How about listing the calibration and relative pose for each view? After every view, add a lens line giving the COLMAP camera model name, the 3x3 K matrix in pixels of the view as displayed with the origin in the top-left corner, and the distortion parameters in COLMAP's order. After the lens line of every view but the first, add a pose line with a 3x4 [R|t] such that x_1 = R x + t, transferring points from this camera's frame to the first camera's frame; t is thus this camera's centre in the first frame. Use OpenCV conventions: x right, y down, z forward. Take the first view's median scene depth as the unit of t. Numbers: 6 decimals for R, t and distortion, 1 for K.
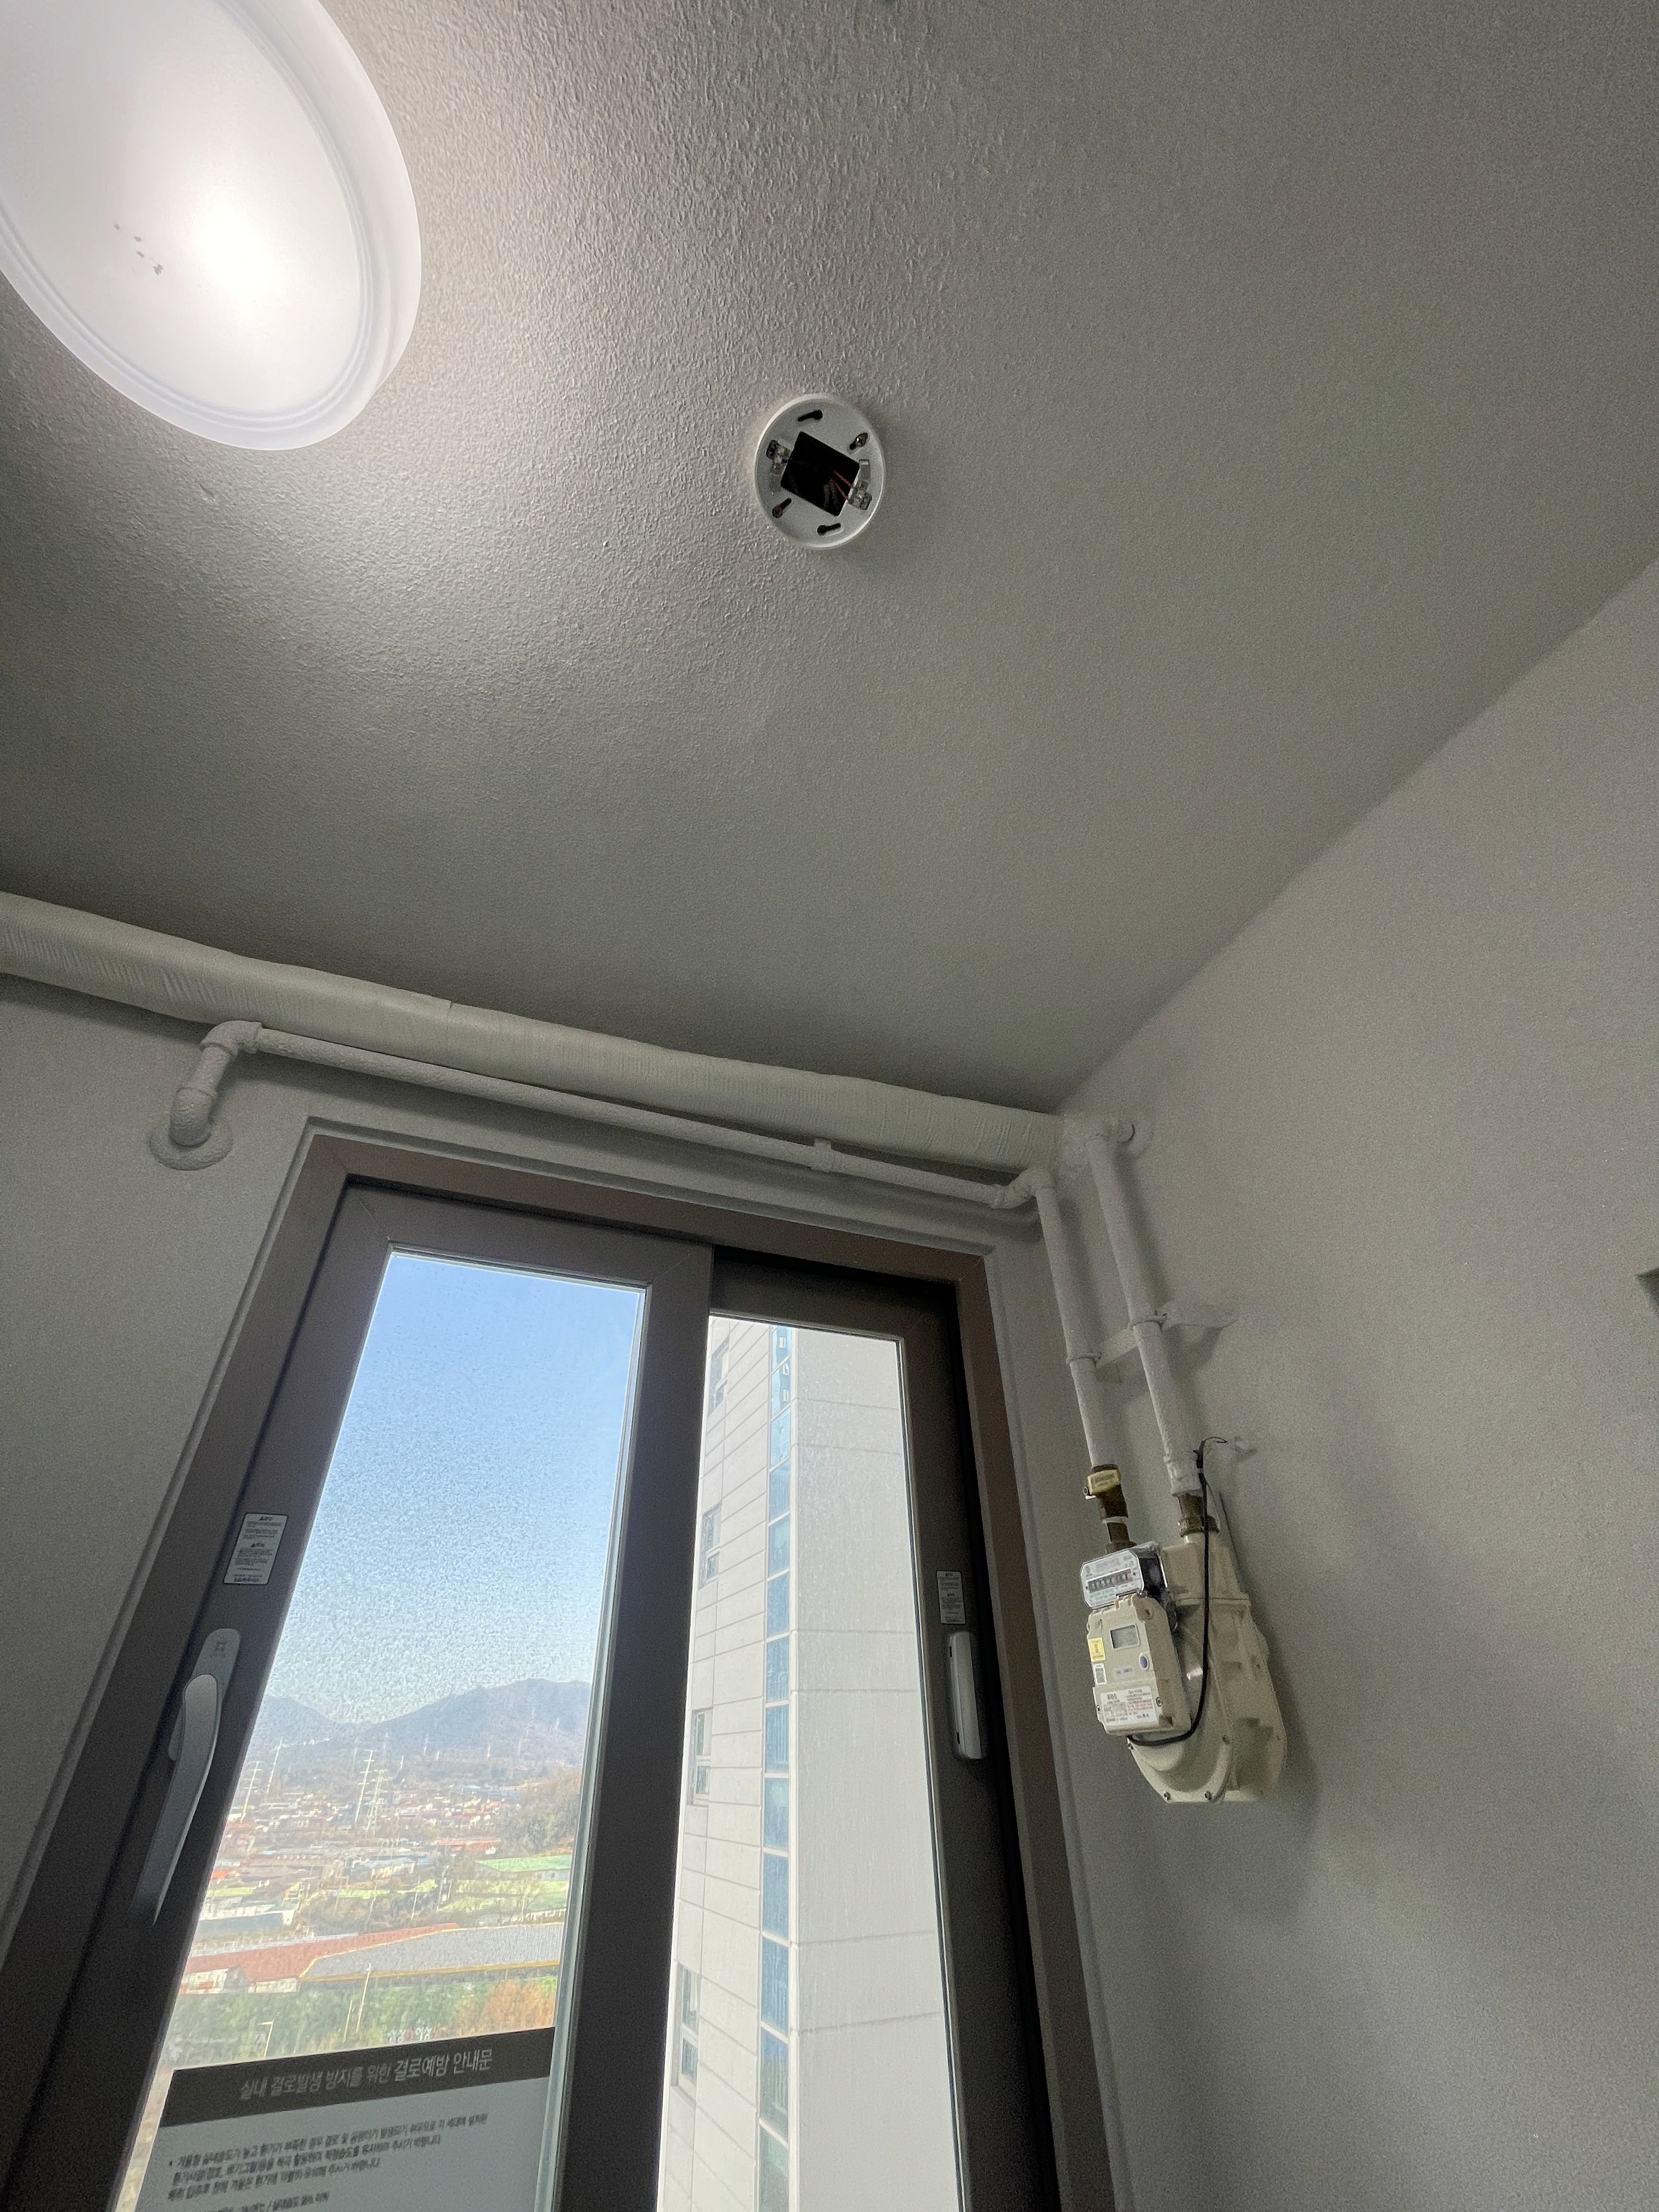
lens RADIAL K [[899.5, 0, 829.5], [0, 899.5, 1106.0], [0, 0, 1]] dist [0.008713, 0.000191]
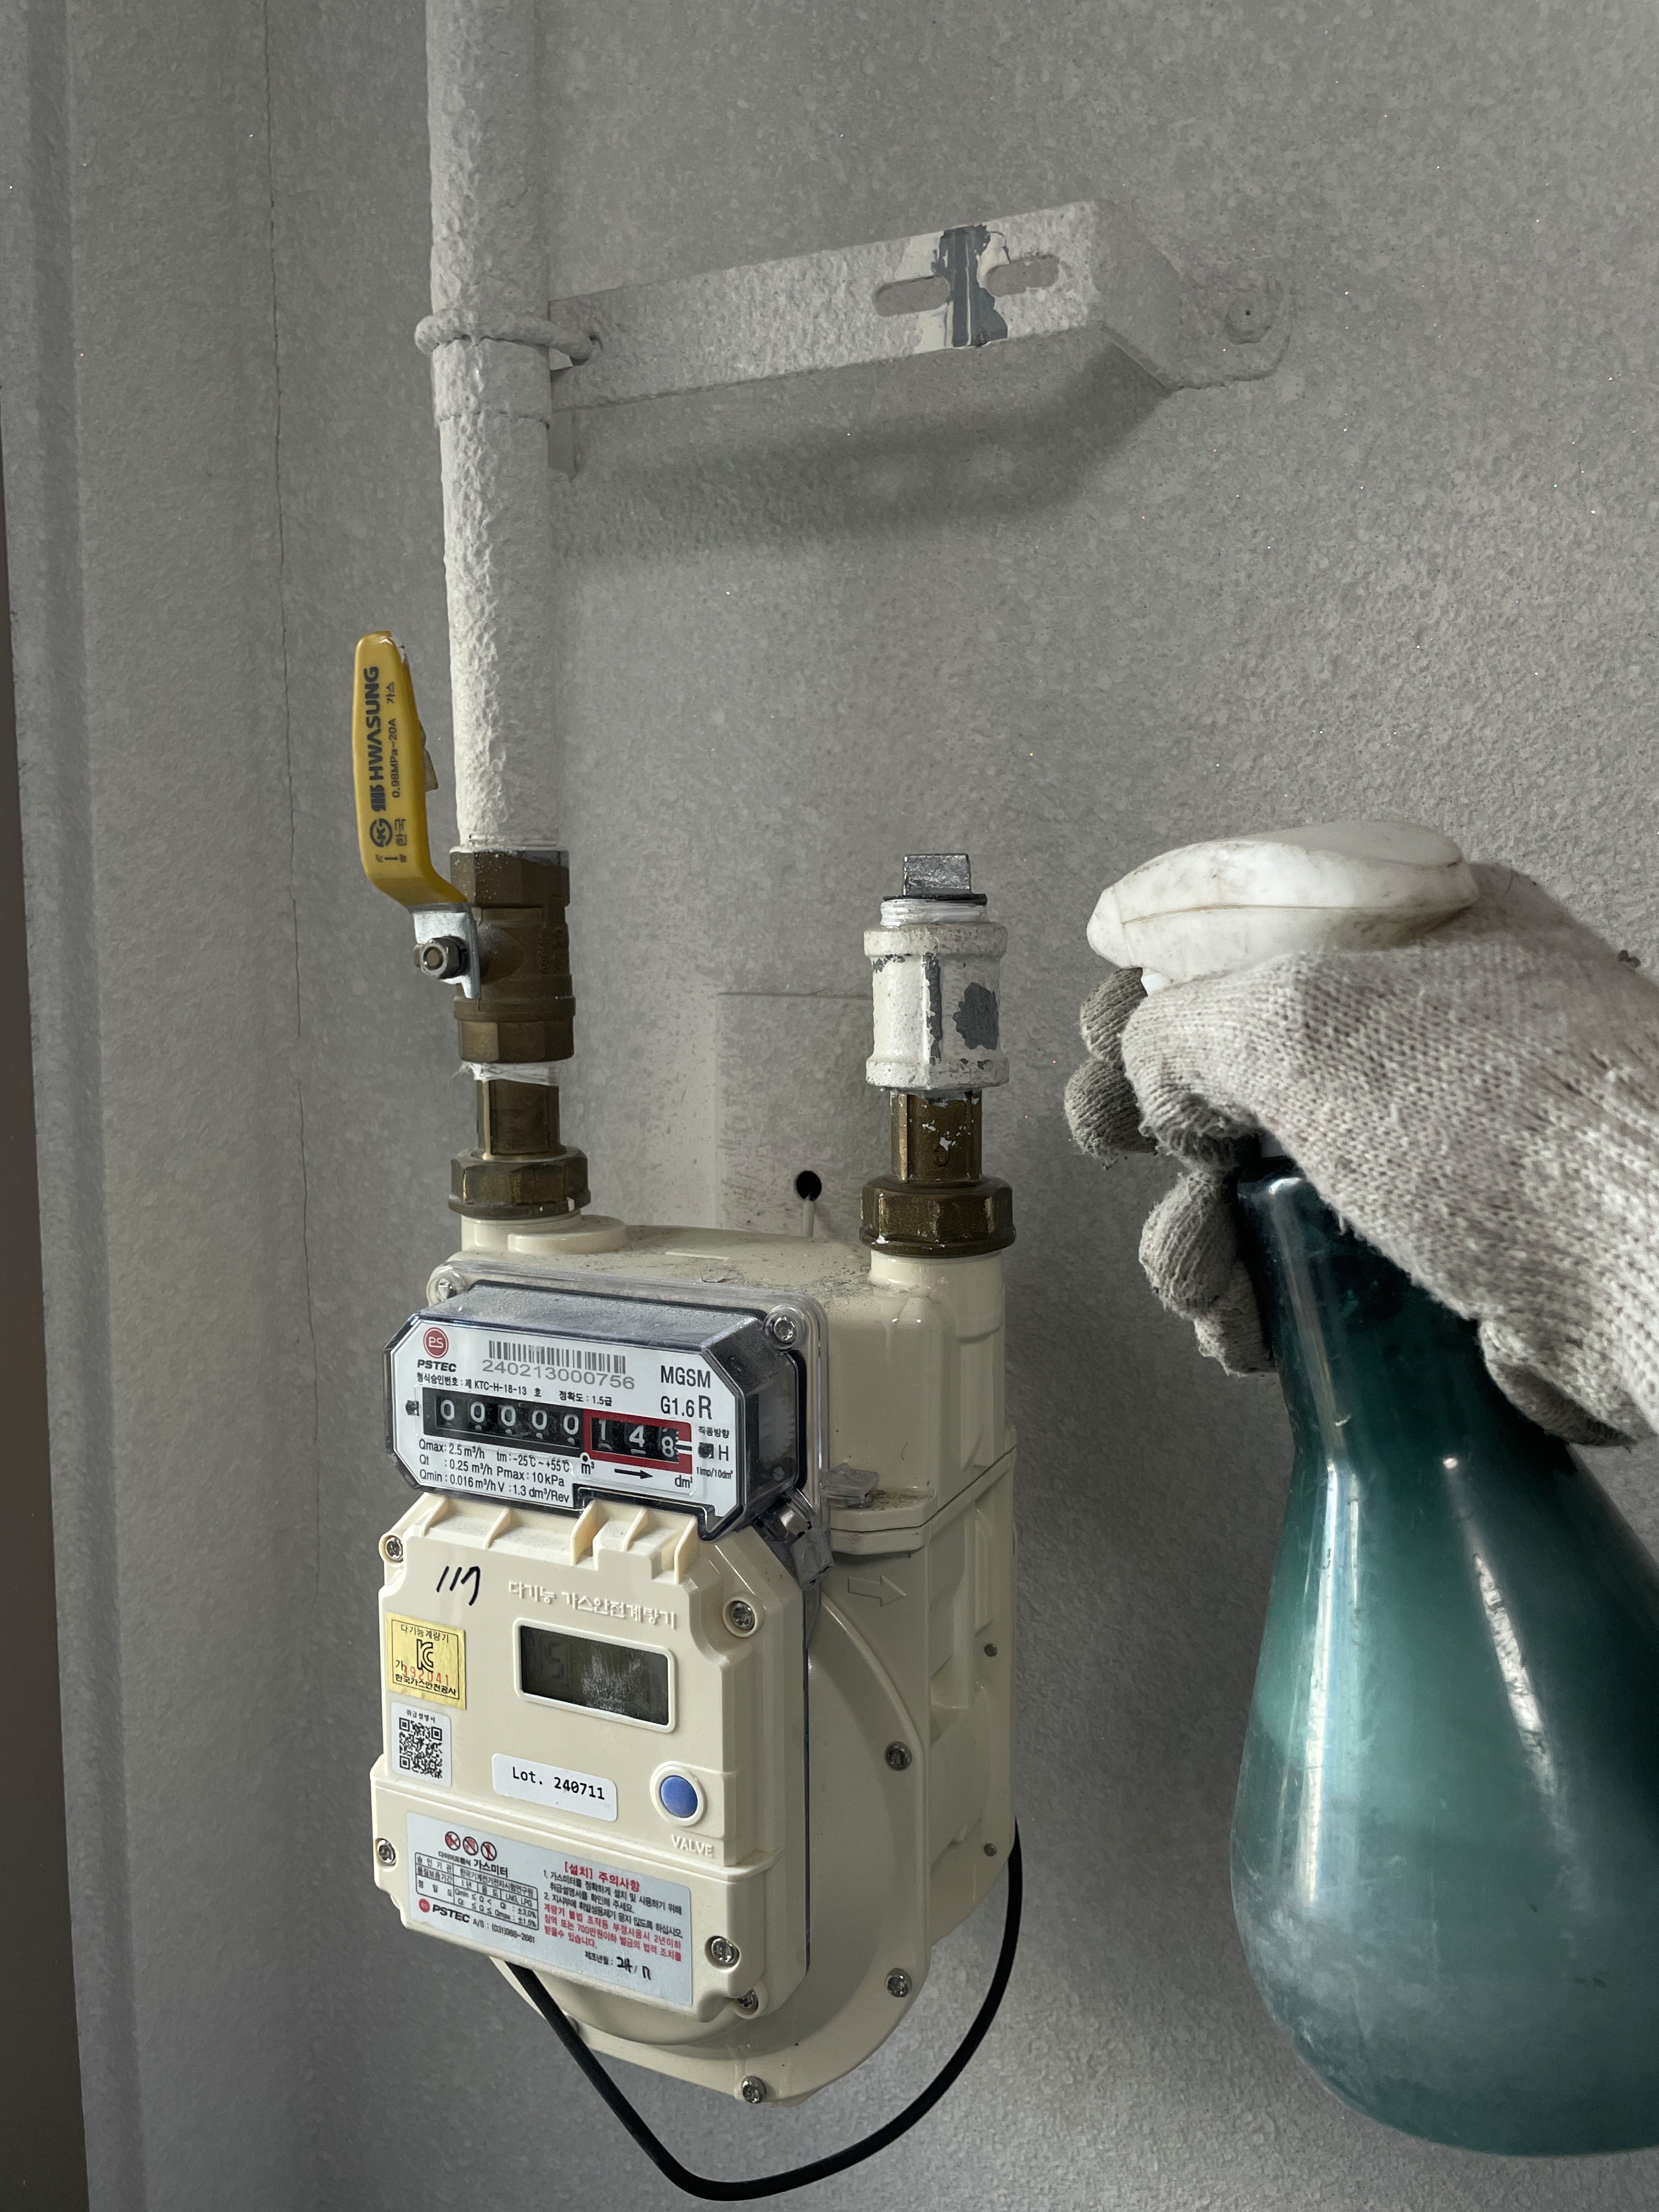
lens RADIAL K [[1690.4, 0, 839.6], [0, 1690.4, 1103.1], [0, 0, 1]] dist [0.109080, -0.160704]
pose [[0.750717, -0.040668, 0.659371, 0.093021], [-0.410118, 0.753789, 0.513425, 0.228721], [-0.517906, -0.655857, 0.549204, 0.809430]]
